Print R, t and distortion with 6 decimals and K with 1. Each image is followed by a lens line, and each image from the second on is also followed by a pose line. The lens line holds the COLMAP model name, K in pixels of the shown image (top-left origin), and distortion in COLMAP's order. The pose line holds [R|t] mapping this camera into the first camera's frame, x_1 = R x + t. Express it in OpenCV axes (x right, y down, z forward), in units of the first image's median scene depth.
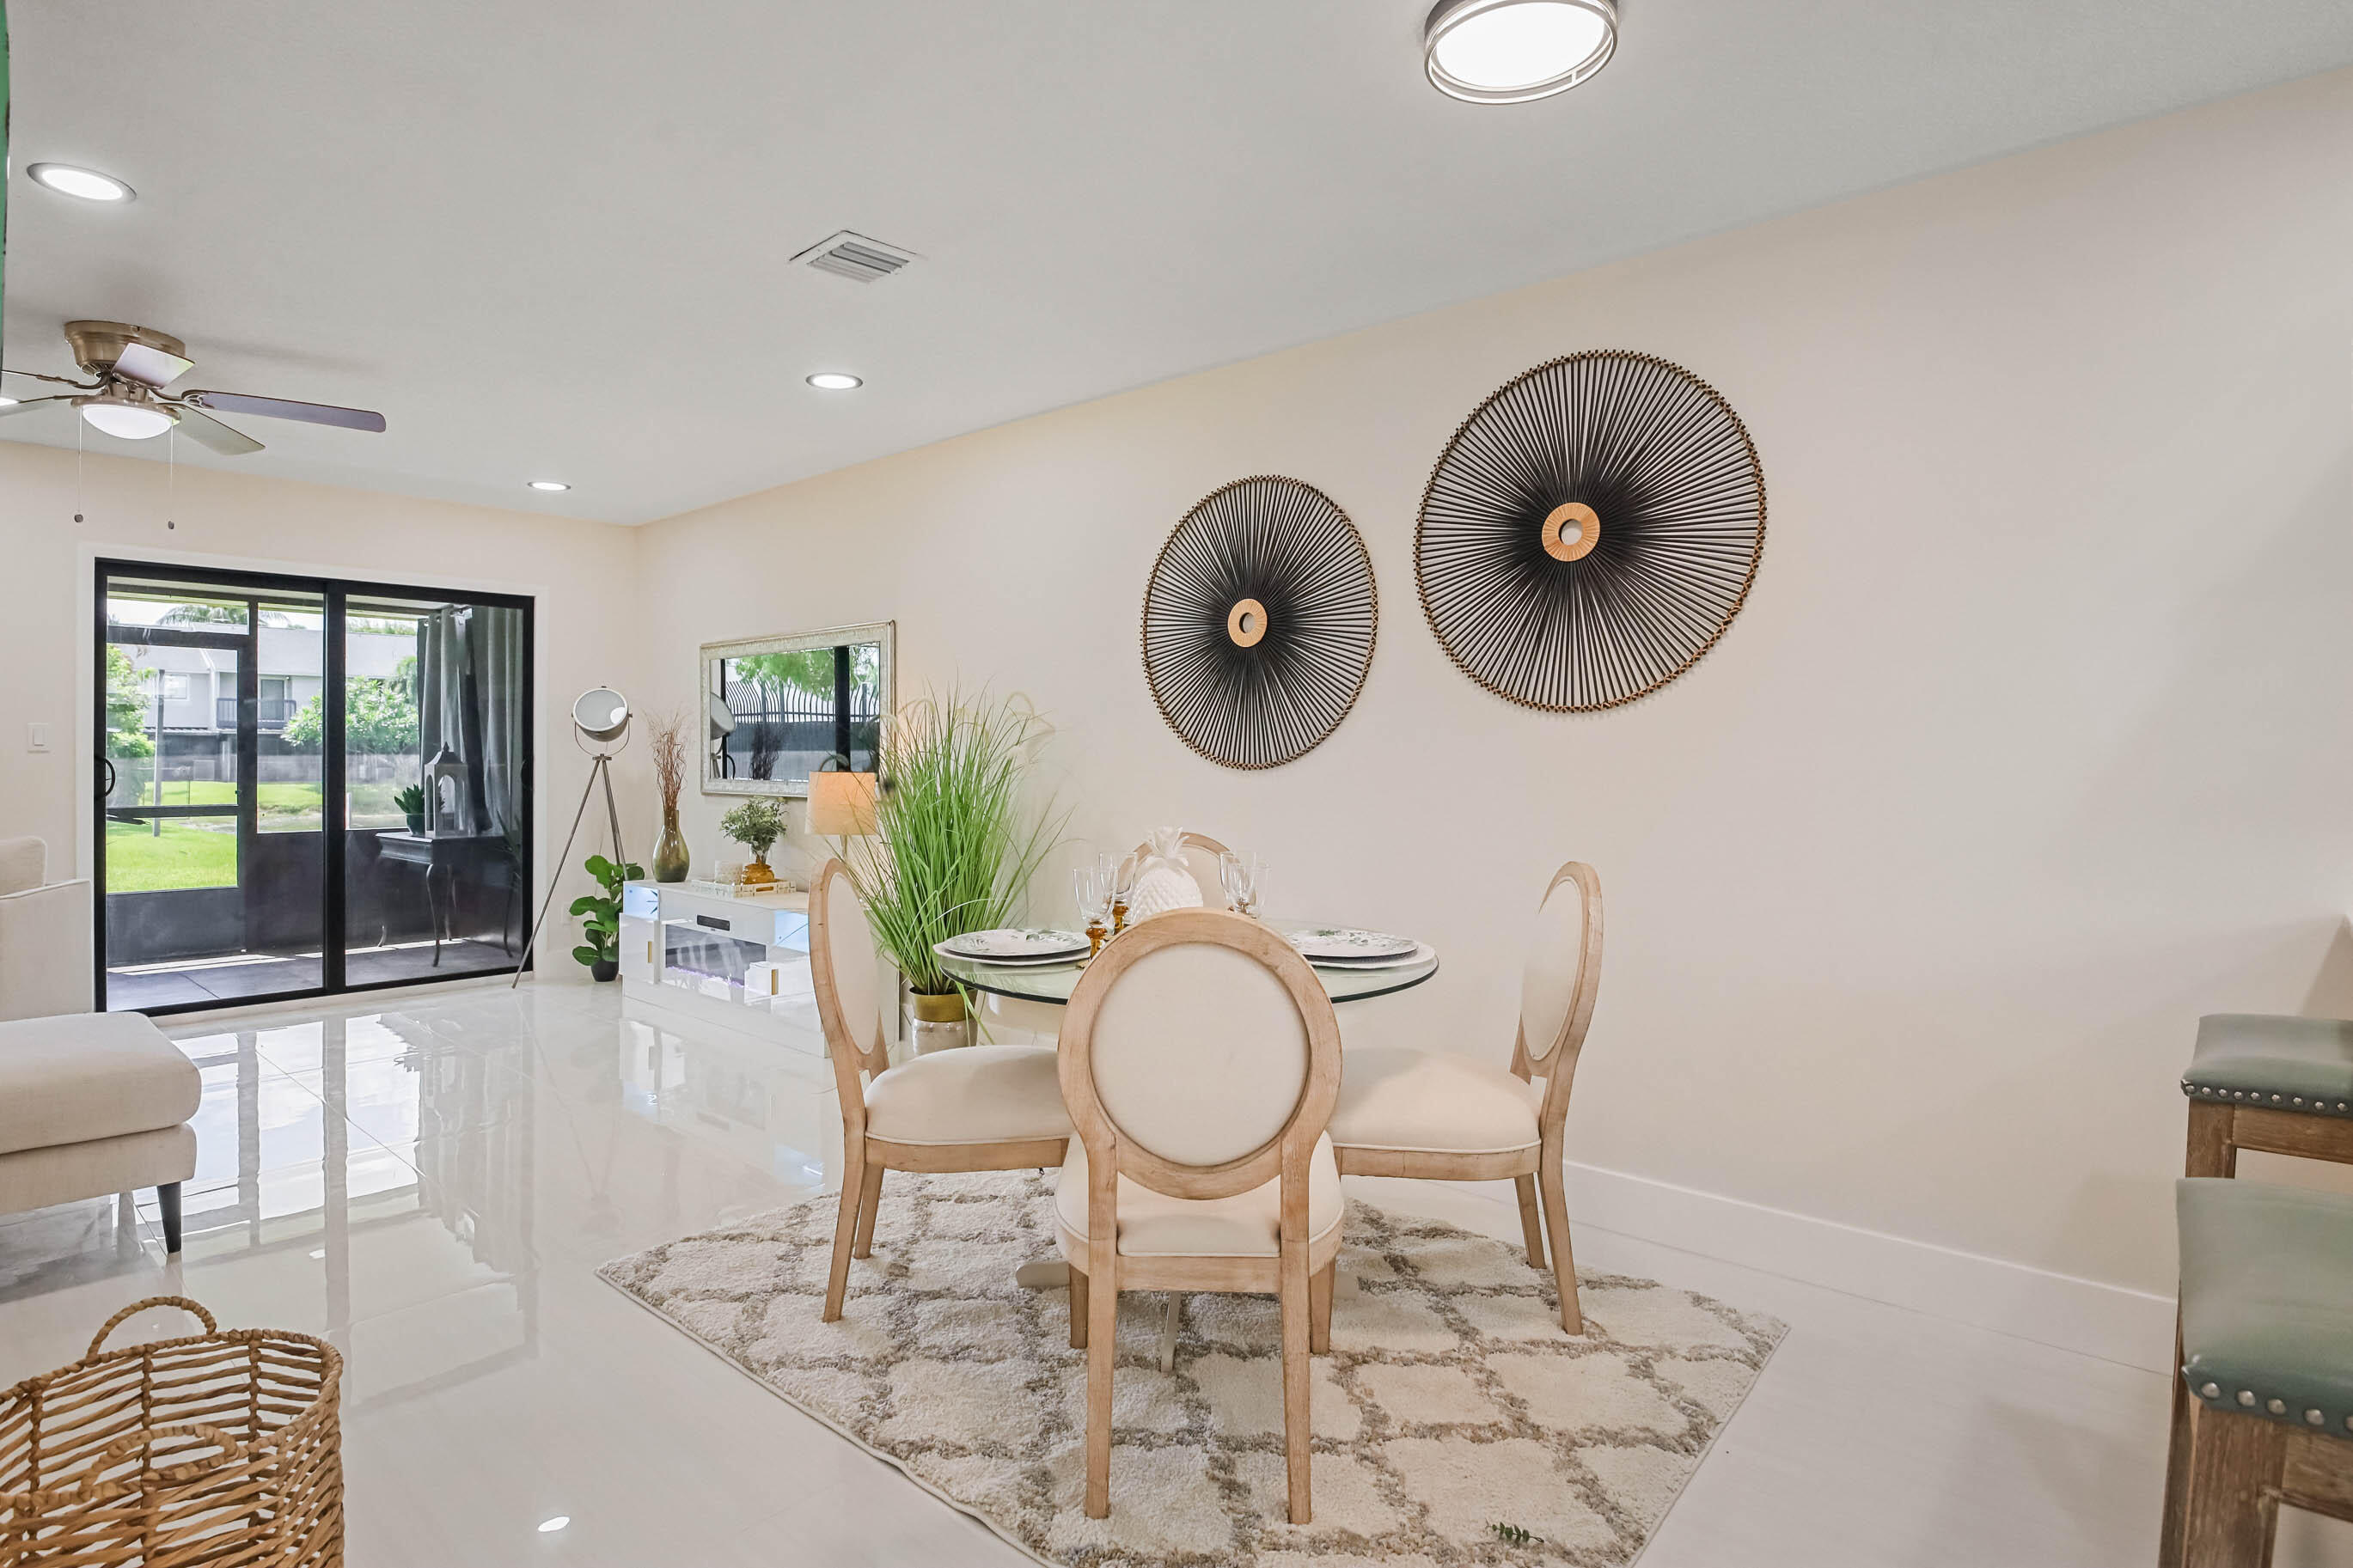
lens RADIAL K [[1199.7, 0, 1168.8], [0, 1199.7, 765.4], [0, 0, 1]] dist [-0.030671, 0.000500]
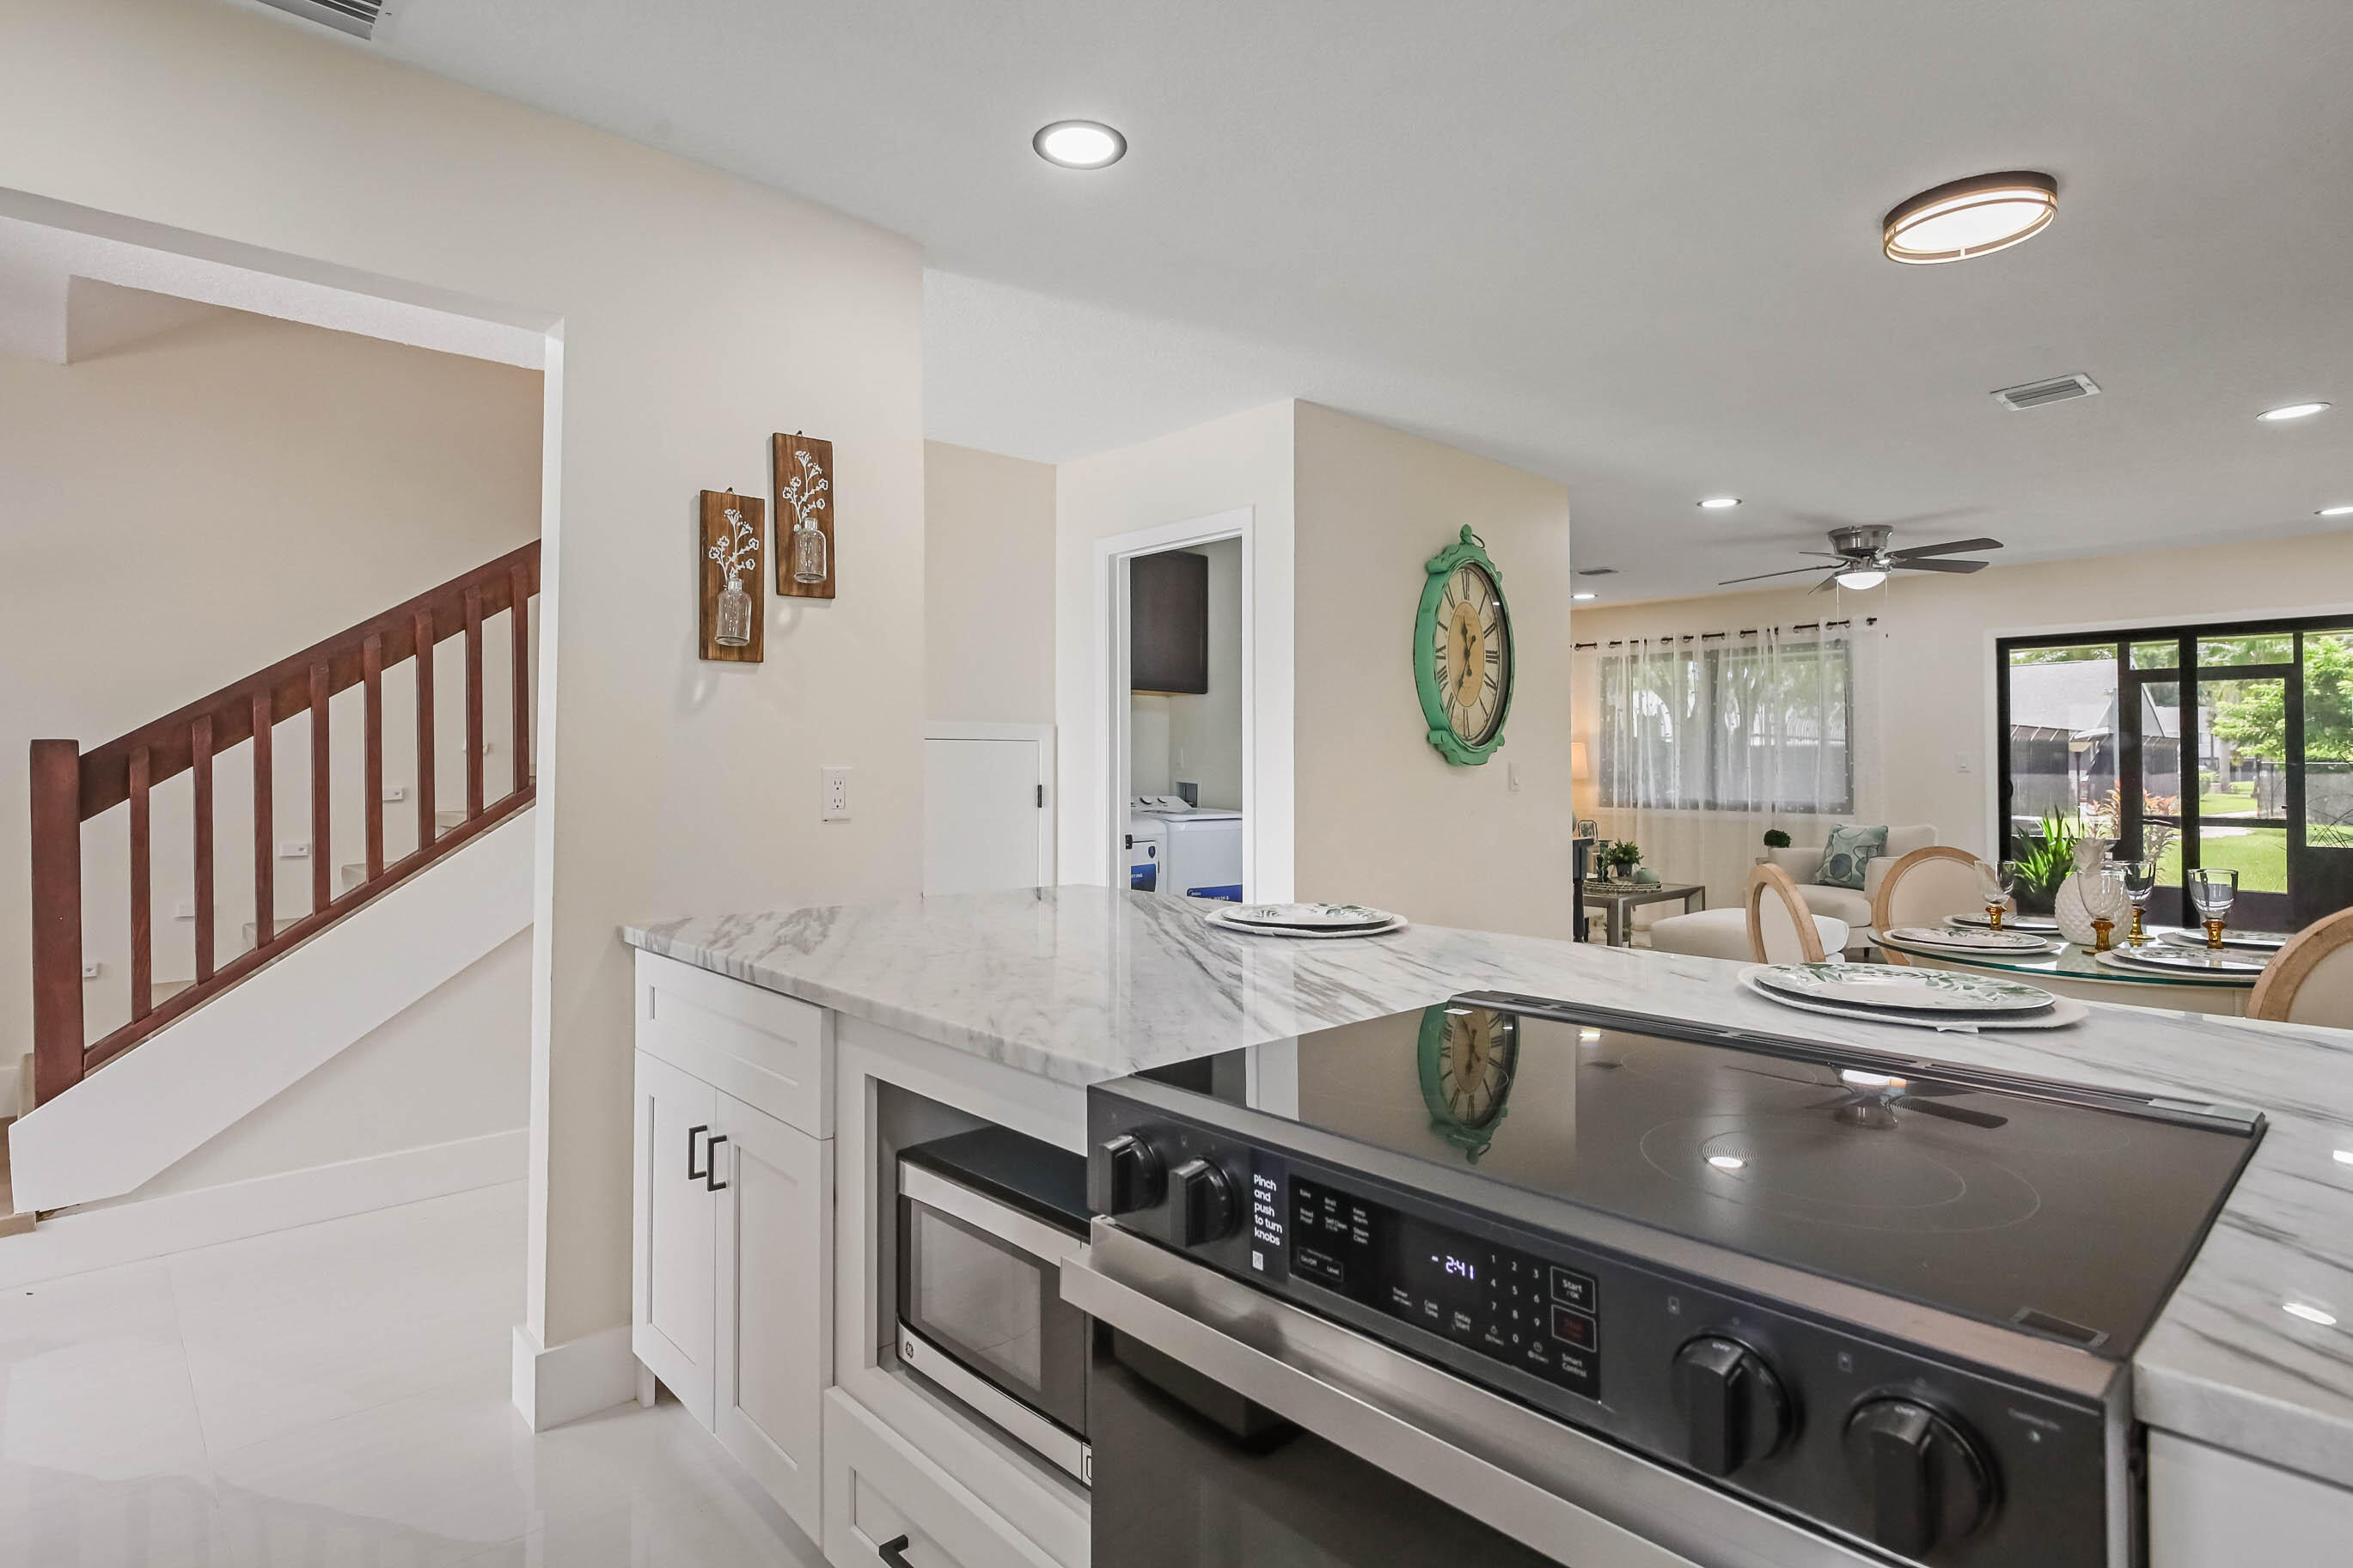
lens RADIAL K [[1209.4, 0, 1142.8], [0, 1209.4, 751.2], [0, 0, 1]] dist [-0.000437, -0.002481]
pose [[-0.108640, -0.017463, -0.993928, 0.619296], [-0.008150, 0.999828, -0.016676, -0.002848], [0.994048, 0.006289, -0.108764, 0.090638]]
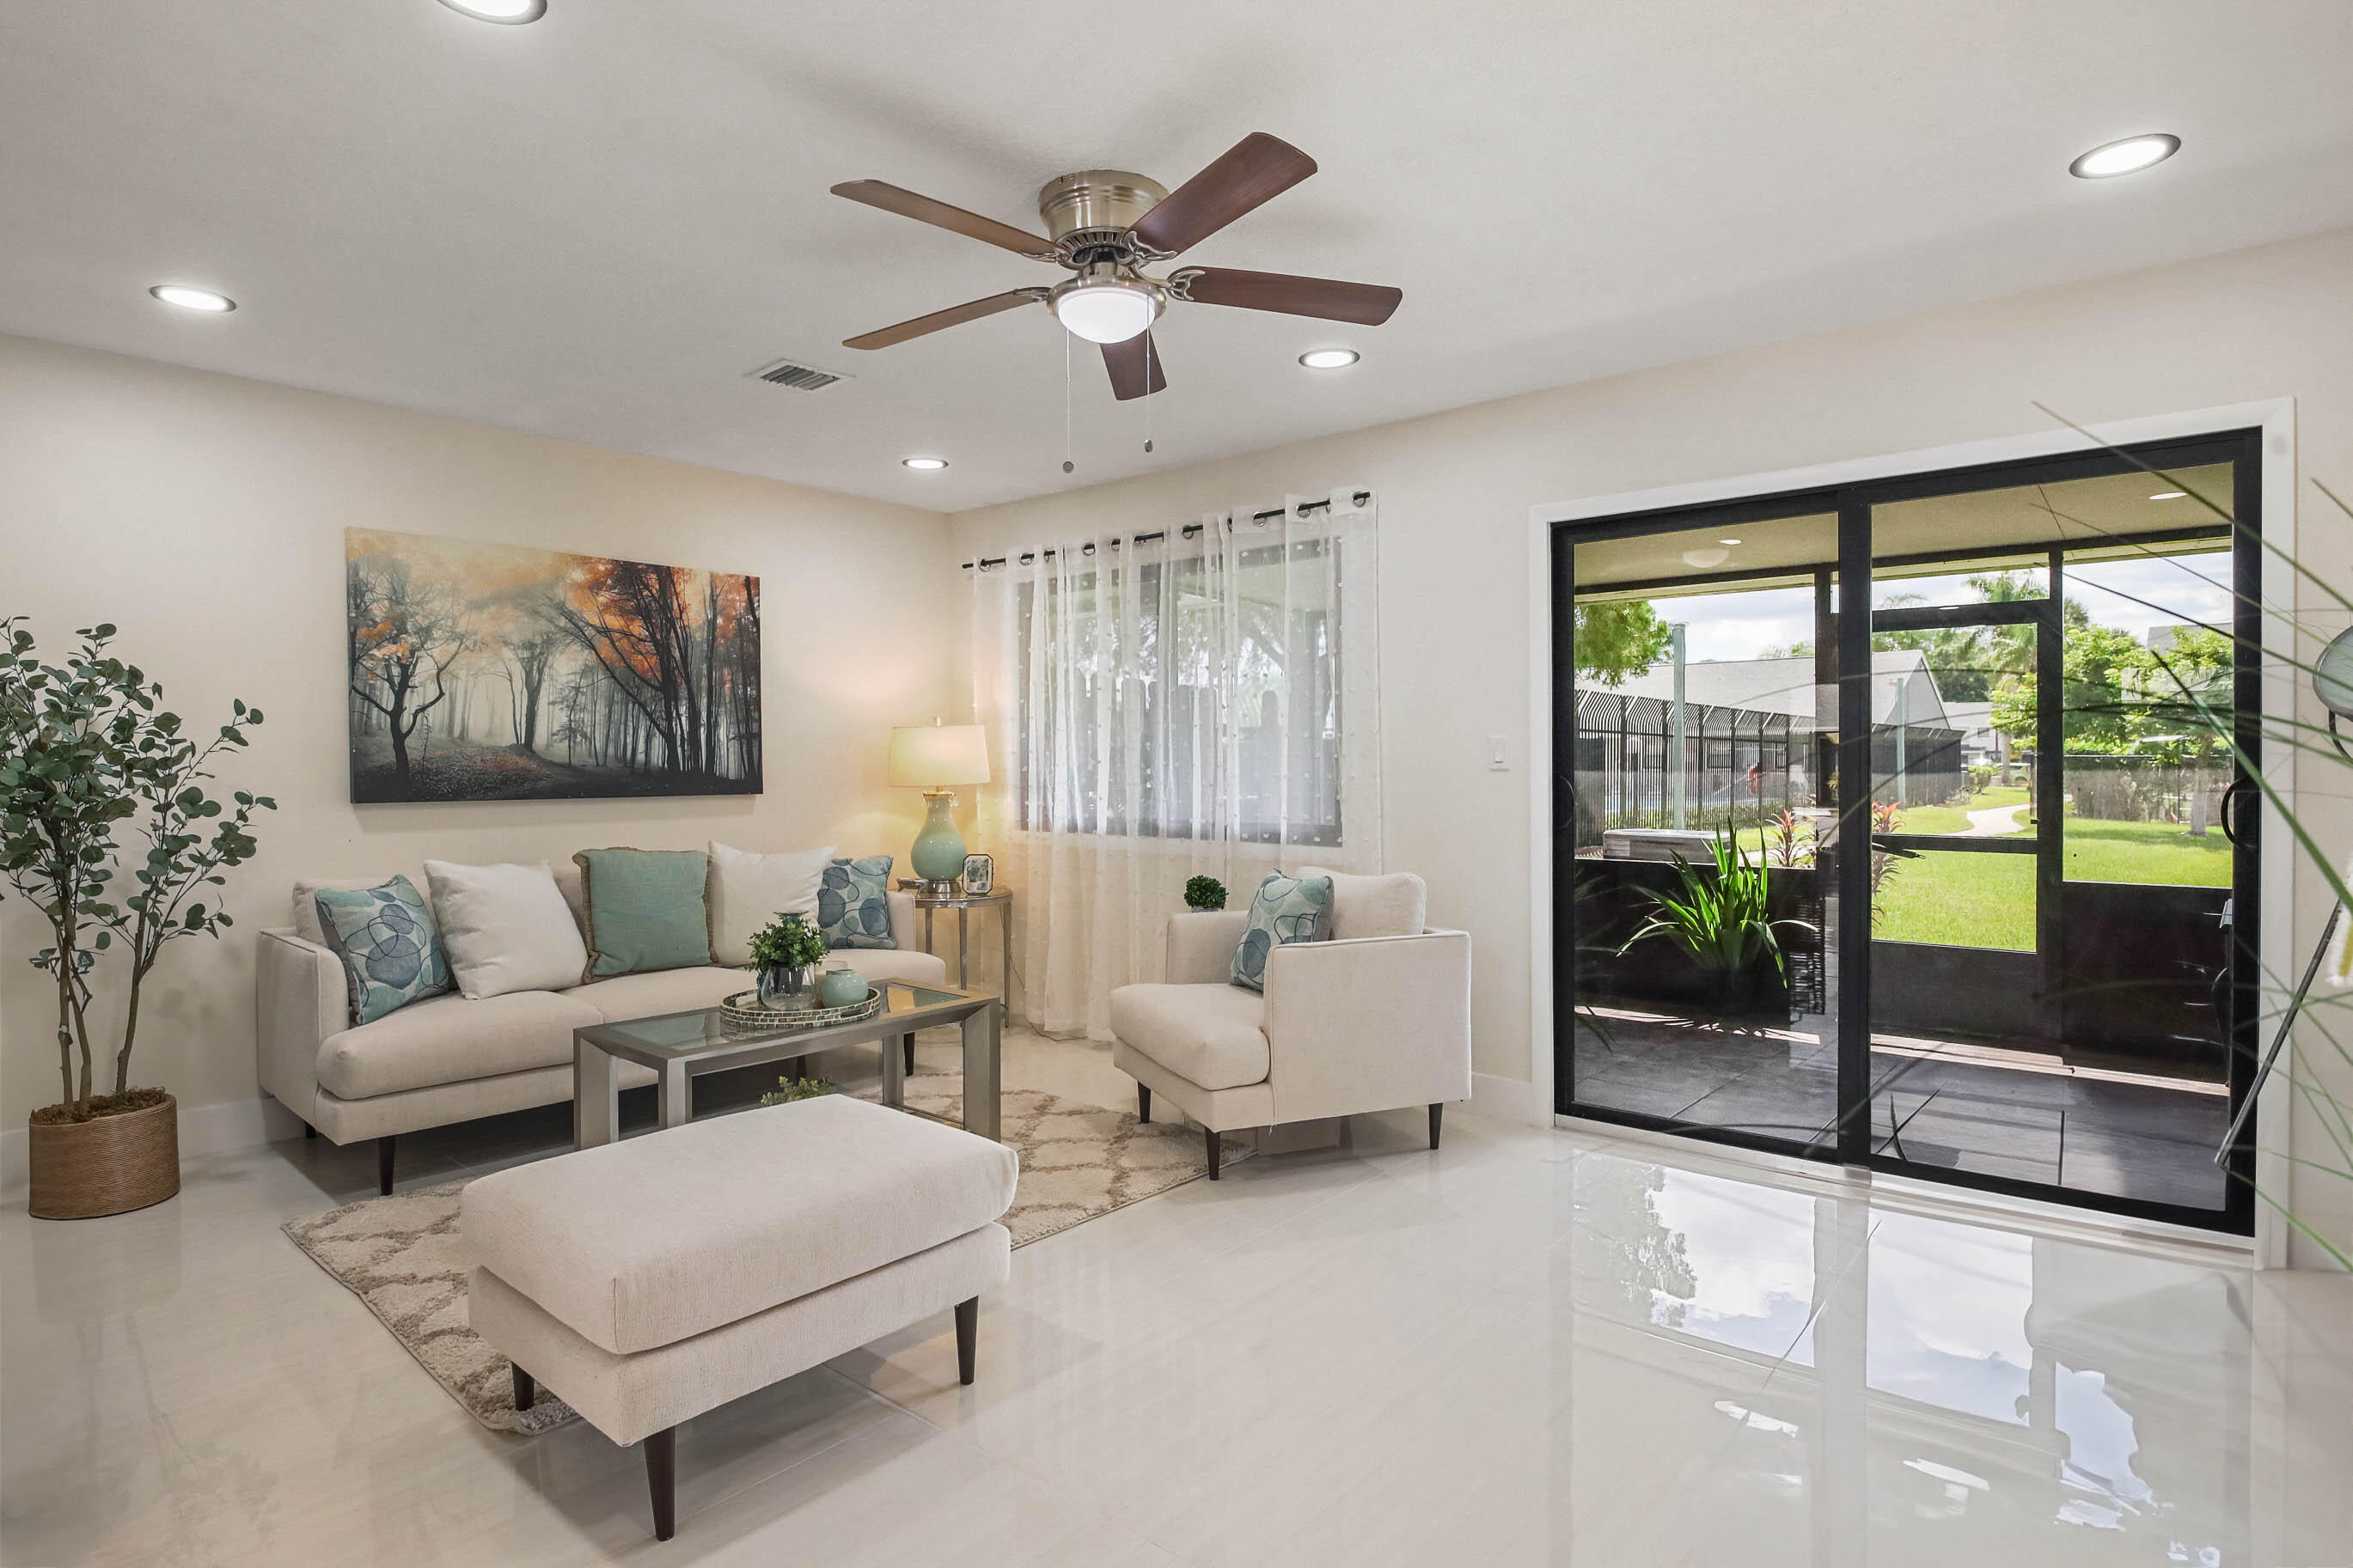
lens RADIAL K [[1213.3, 0, 1176.5], [0, 1213.3, 784.0], [0, 0, 1]] dist [0.001767, -0.021279]
pose [[0.017112, 0.011858, -0.999783, -0.090554], [-0.002950, 0.999926, 0.011809, -0.010089], [0.999849, 0.002747, 0.017146, 0.650586]]
